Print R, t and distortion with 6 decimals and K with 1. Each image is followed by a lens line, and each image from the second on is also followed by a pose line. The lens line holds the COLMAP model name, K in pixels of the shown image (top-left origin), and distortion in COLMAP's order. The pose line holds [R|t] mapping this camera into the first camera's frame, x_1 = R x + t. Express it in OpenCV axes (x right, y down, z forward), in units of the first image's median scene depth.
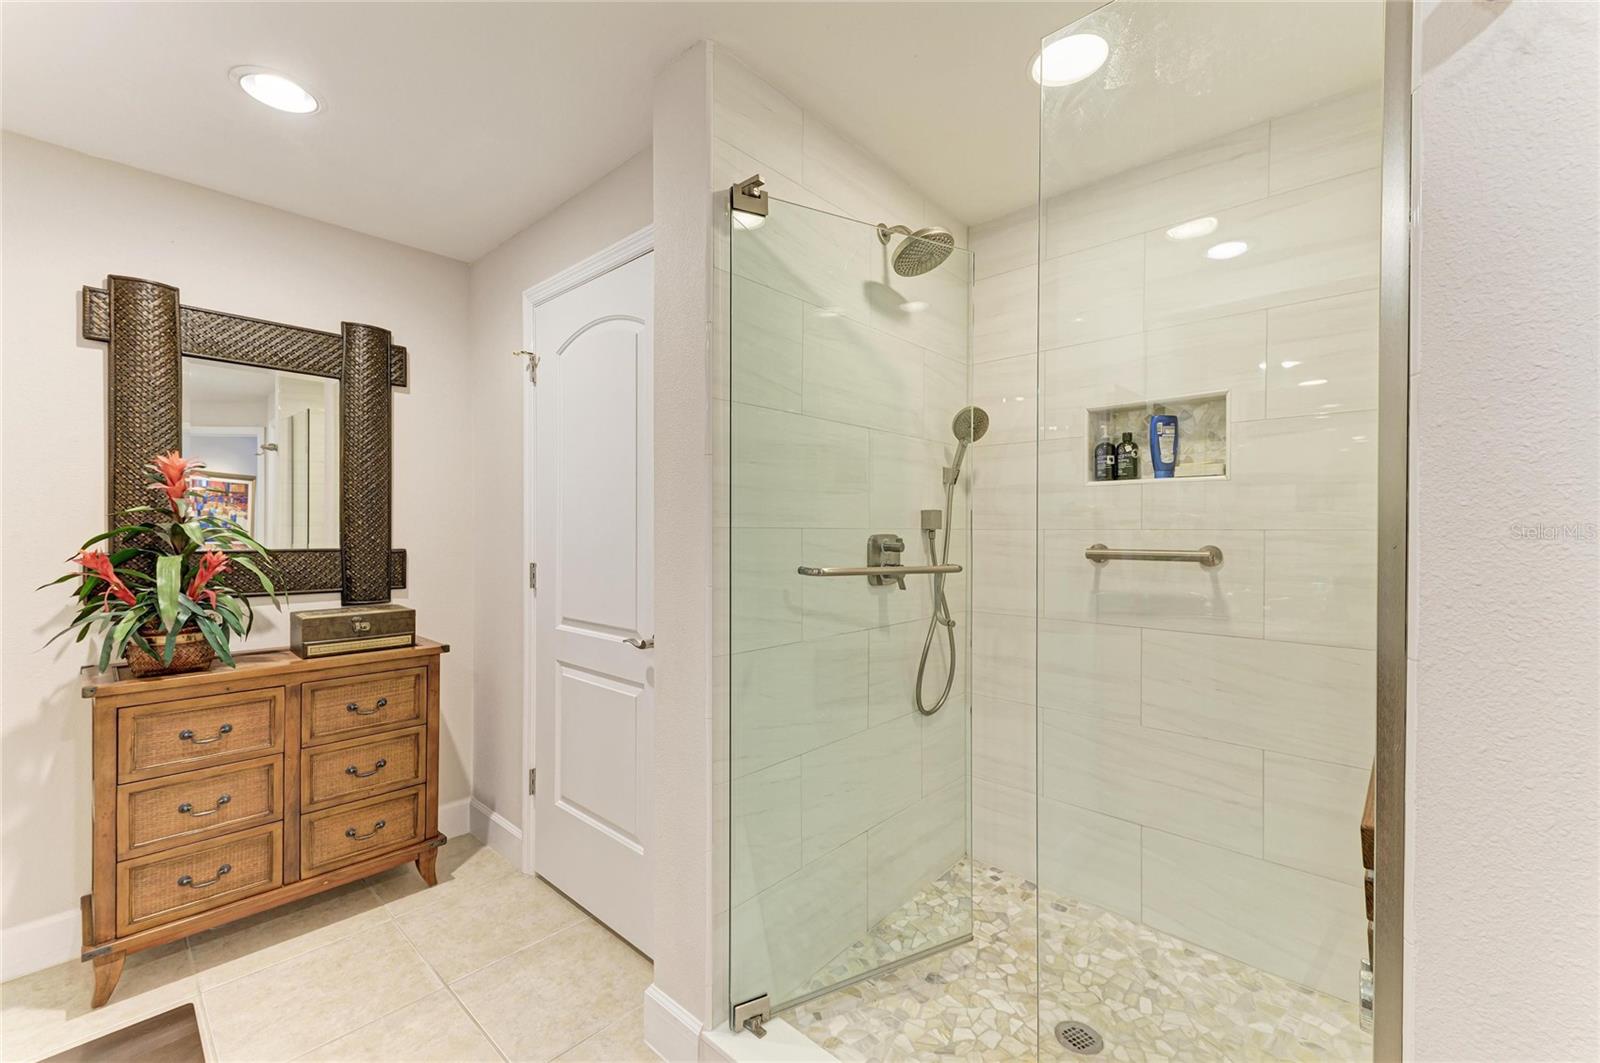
lens RADIAL K [[658.3, 0, 792.5], [0, 658.3, 531.9], [0, 0, 1]] dist [0.008075, -0.000188]
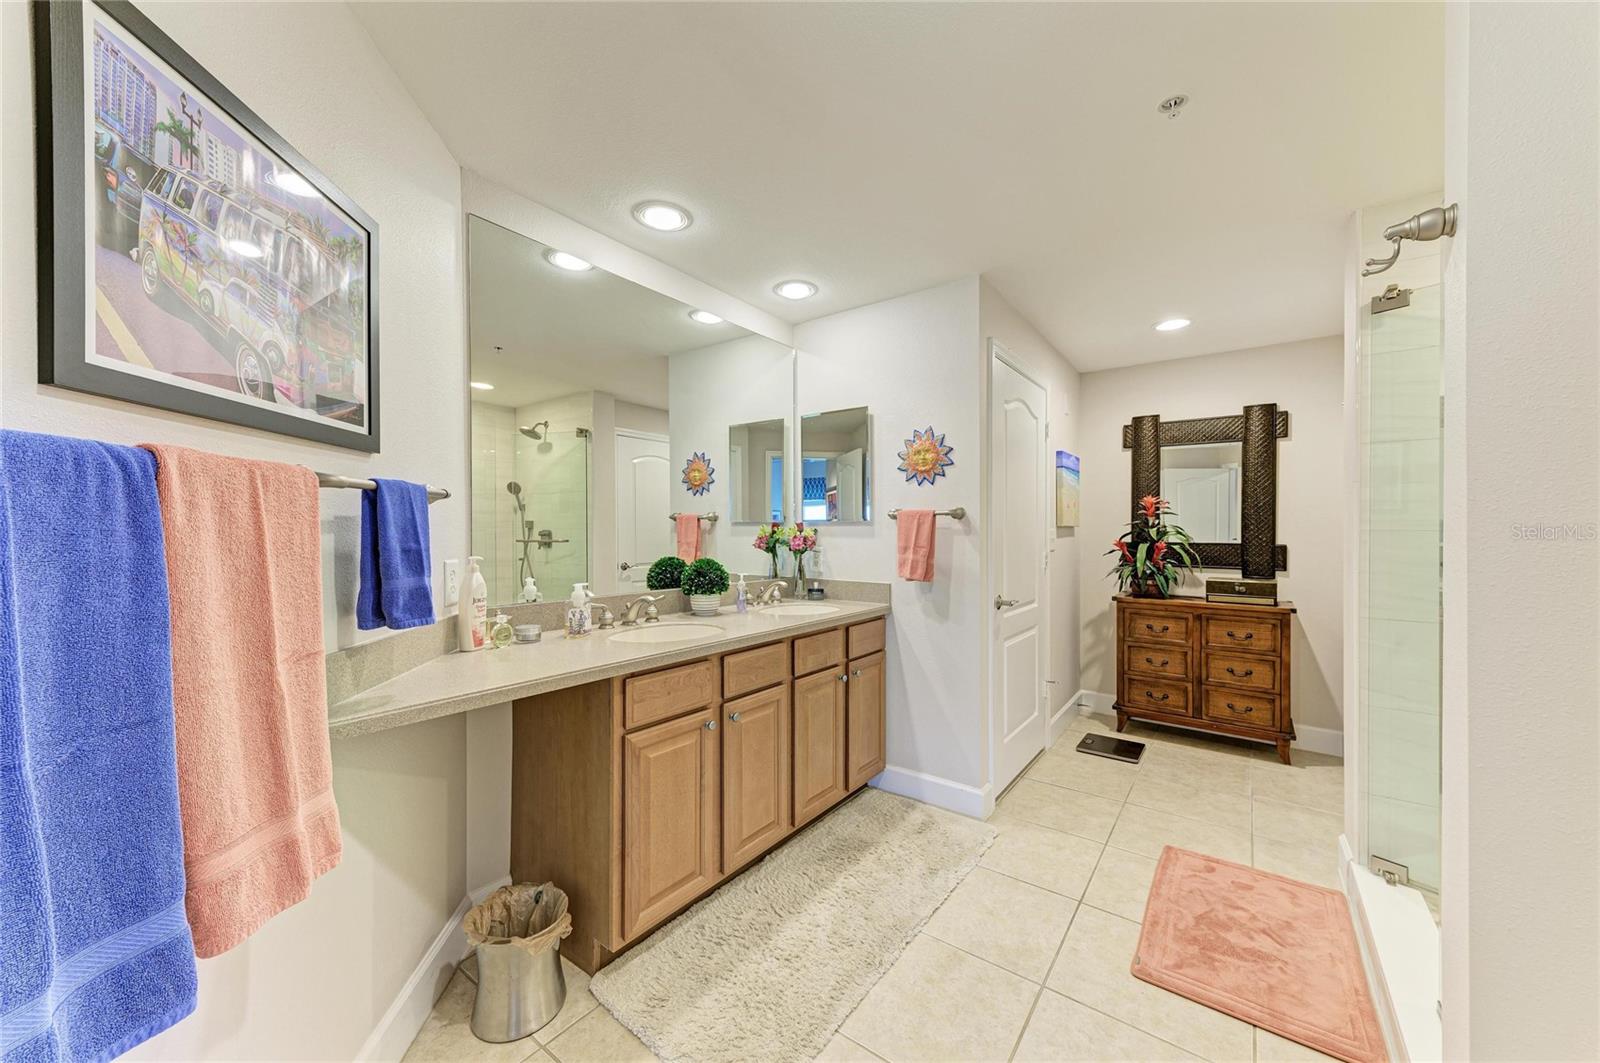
lens RADIAL K [[608.2, 0, 794.2], [0, 608.2, 531.5], [0, 0, 1]] dist [0.007422, -0.000951]
pose [[0.100798, 0.005724, -0.994890, 0.835438], [-0.004781, 0.999975, 0.005269, -0.007852], [0.994895, 0.004226, 0.100823, -0.314461]]
